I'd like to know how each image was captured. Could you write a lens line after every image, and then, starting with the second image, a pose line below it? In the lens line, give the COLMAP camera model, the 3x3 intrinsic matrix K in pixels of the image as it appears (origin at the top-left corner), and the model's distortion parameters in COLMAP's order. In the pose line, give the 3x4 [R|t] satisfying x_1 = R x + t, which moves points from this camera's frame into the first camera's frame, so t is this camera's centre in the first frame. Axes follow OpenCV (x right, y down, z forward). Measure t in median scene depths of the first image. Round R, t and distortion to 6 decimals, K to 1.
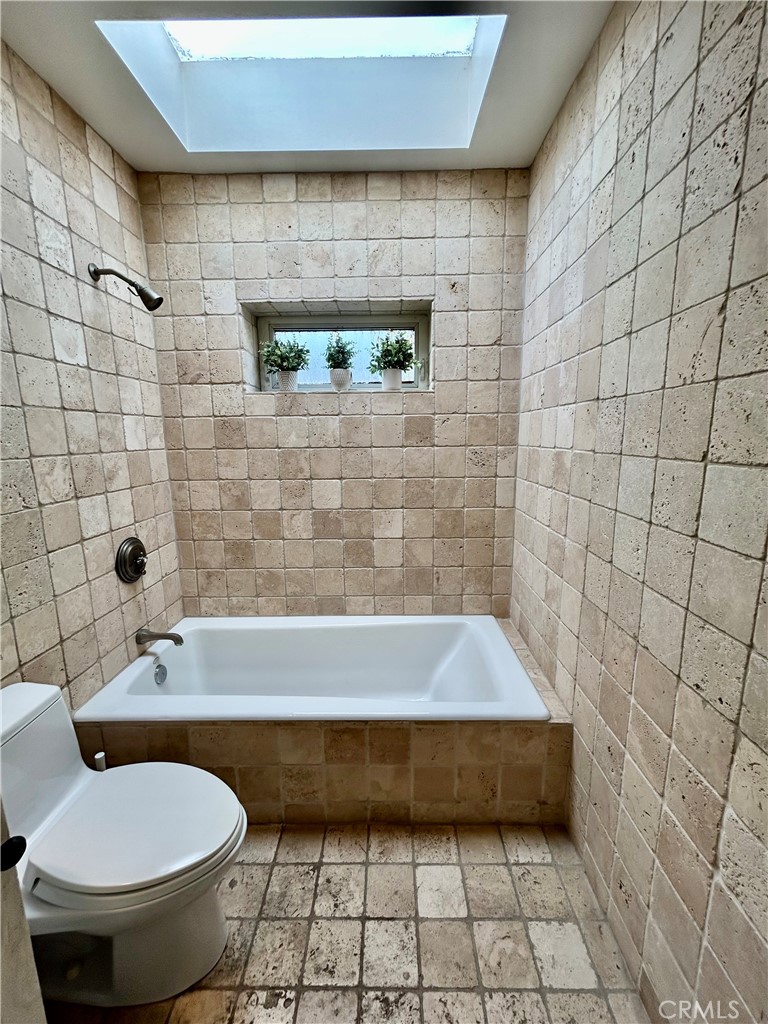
lens RADIAL K [[412.6, 0, 385.9], [0, 412.6, 510.7], [0, 0, 1]] dist [0.000795, 0.001180]
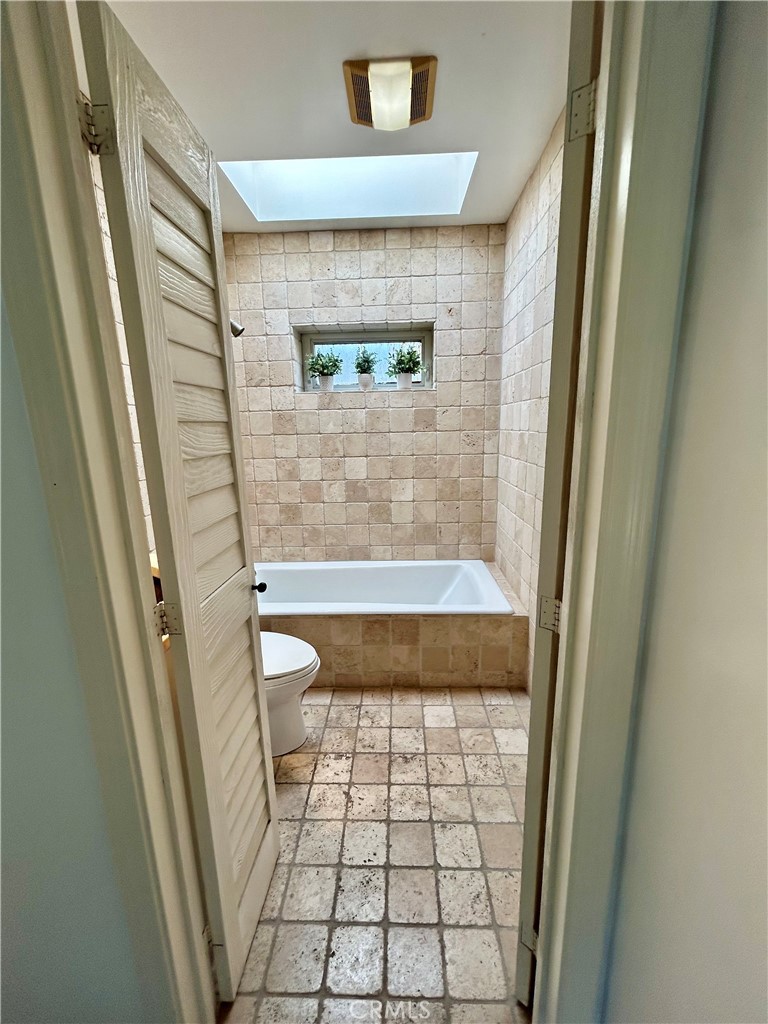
lens RADIAL K [[412.6, 0, 386.3], [0, 412.6, 512.3], [0, 0, 1]] dist [0.000795, 0.001180]
pose [[0.999723, -0.007046, -0.022474, -0.018998], [0.007666, 0.999589, 0.027624, 0.074546], [0.022270, -0.027788, 0.999366, -0.376935]]
